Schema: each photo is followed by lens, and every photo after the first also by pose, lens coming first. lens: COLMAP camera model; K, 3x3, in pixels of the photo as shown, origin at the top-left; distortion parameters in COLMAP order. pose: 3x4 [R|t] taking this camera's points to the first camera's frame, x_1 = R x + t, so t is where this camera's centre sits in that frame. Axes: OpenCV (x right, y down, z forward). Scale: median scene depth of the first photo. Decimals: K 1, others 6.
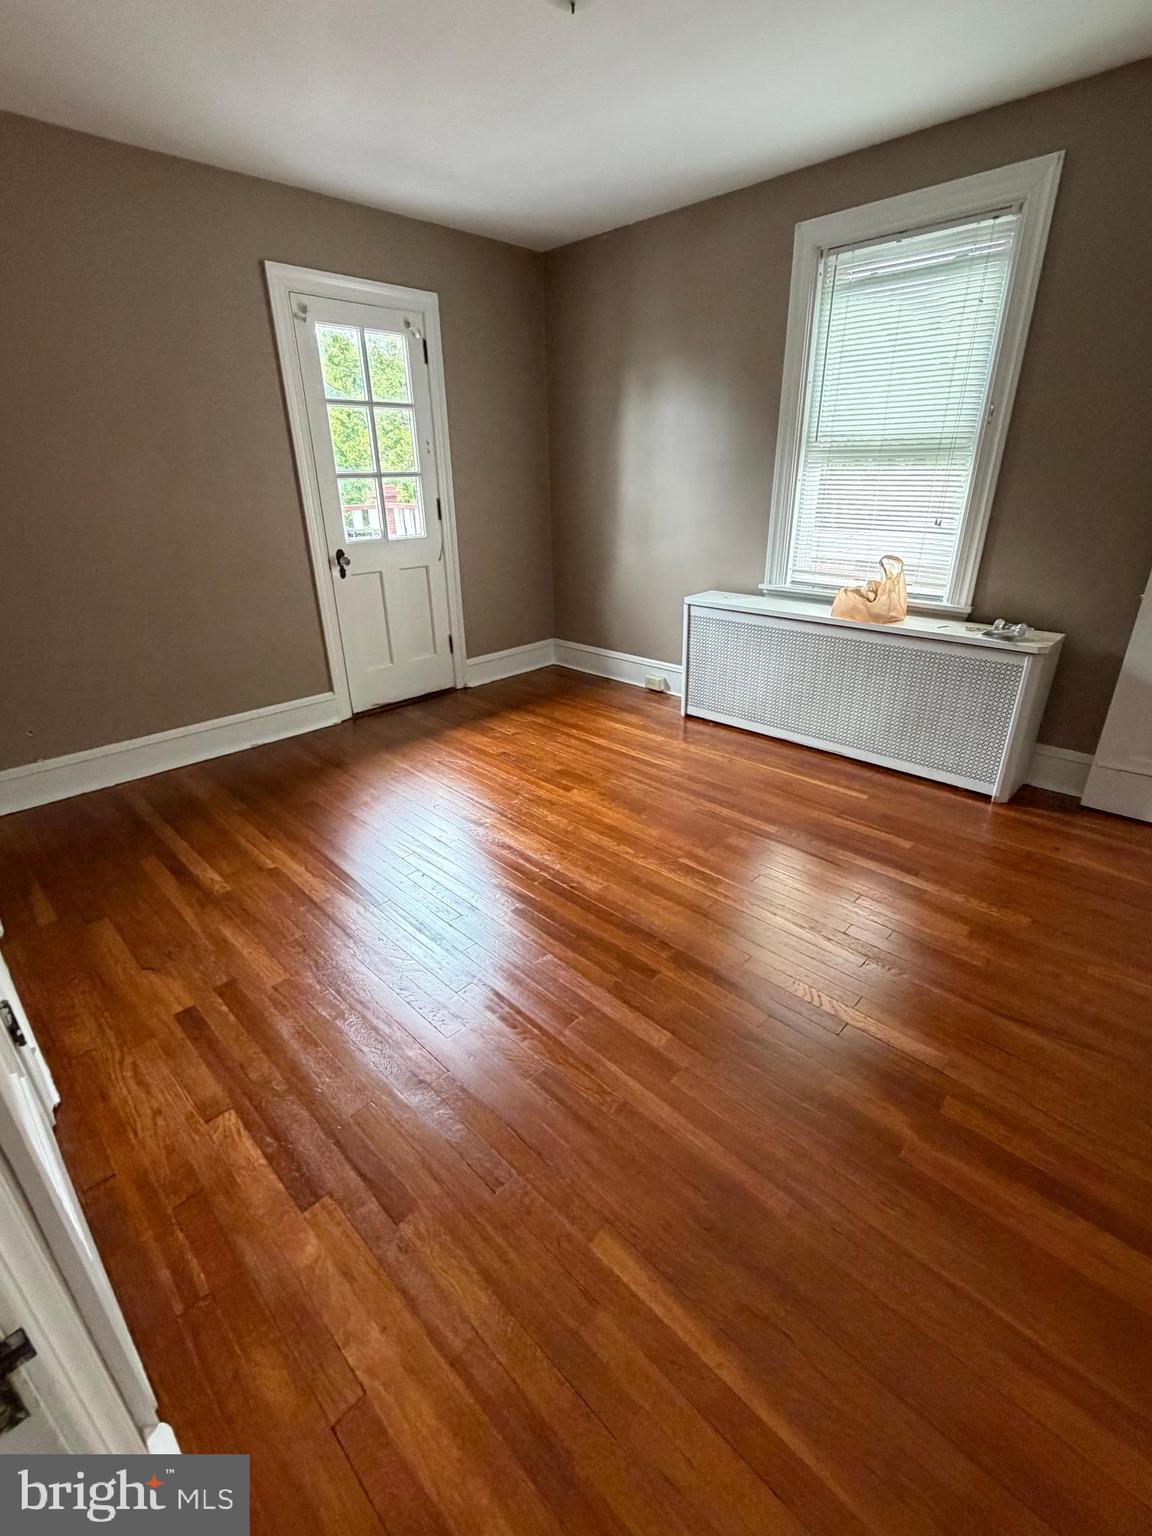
lens RADIAL K [[688.0, 0, 573.0], [0, 688.0, 775.5], [0, 0, 1]] dist [0.001350, 0.000304]
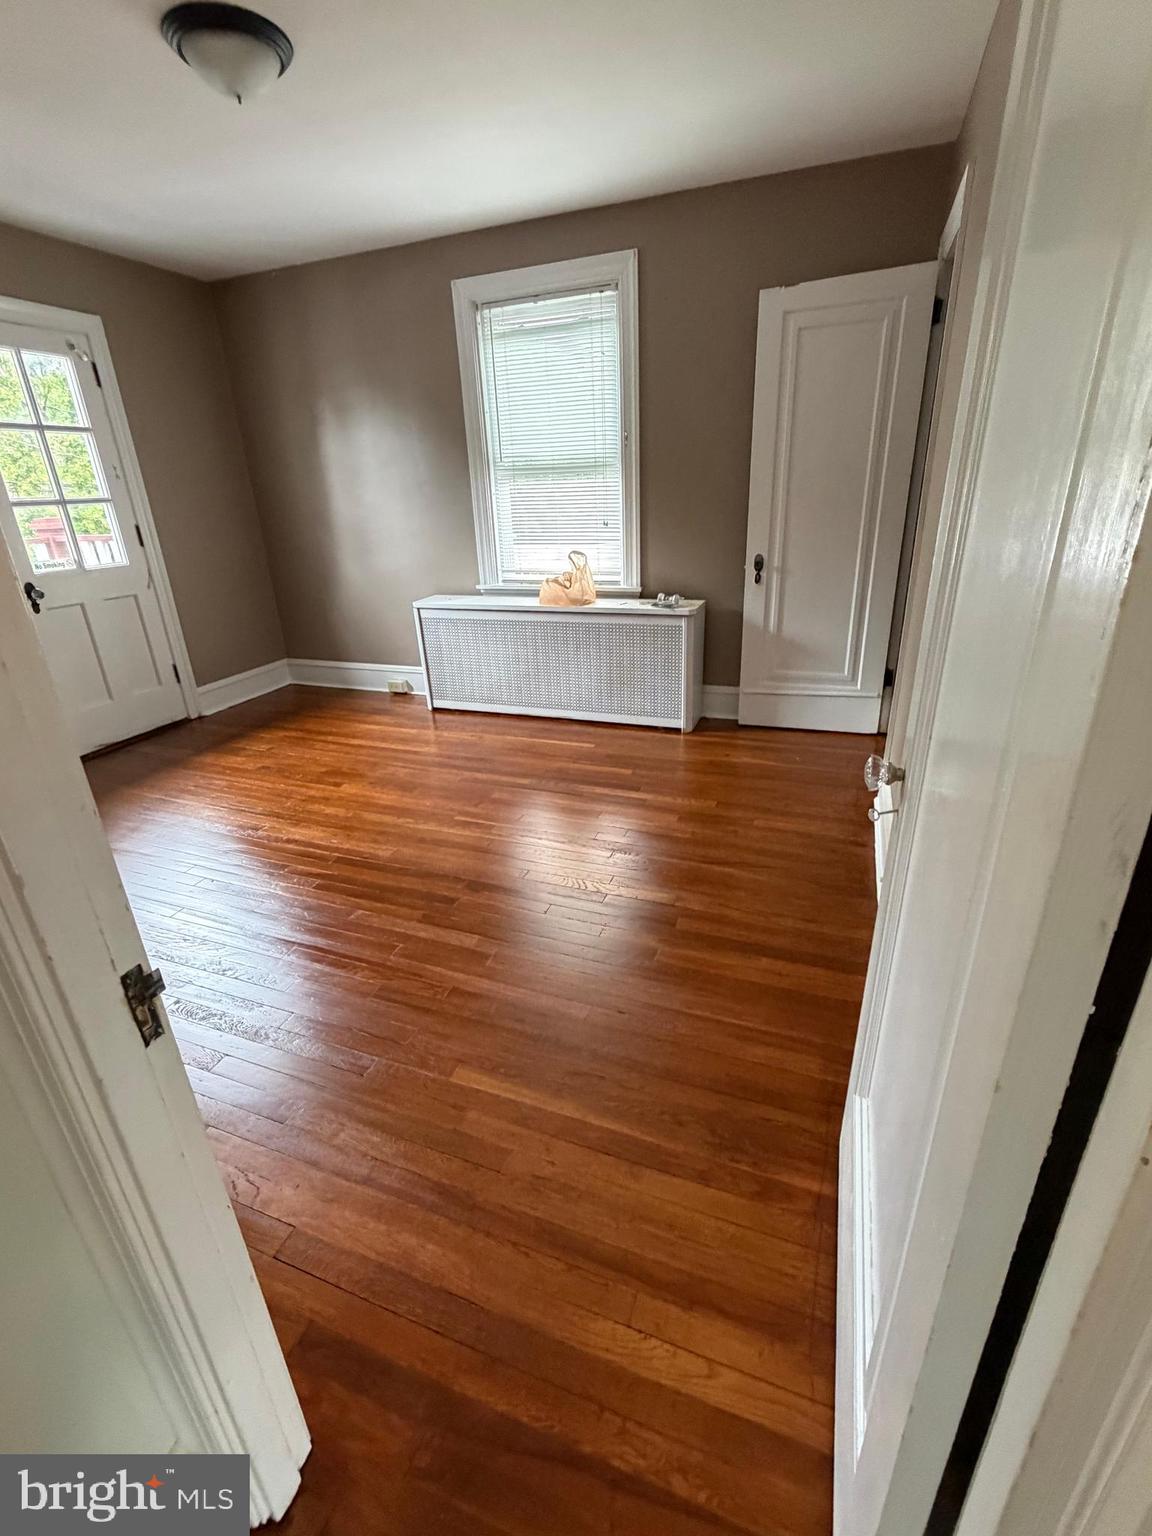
lens RADIAL K [[688.0, 0, 572.9], [0, 688.0, 770.6], [0, 0, 1]] dist [0.001350, 0.000304]
pose [[0.918657, -0.170559, 0.356340, -0.049920], [0.183112, 0.983091, -0.001521, 0.066913], [-0.350055, 0.066647, 0.934355, -0.123769]]
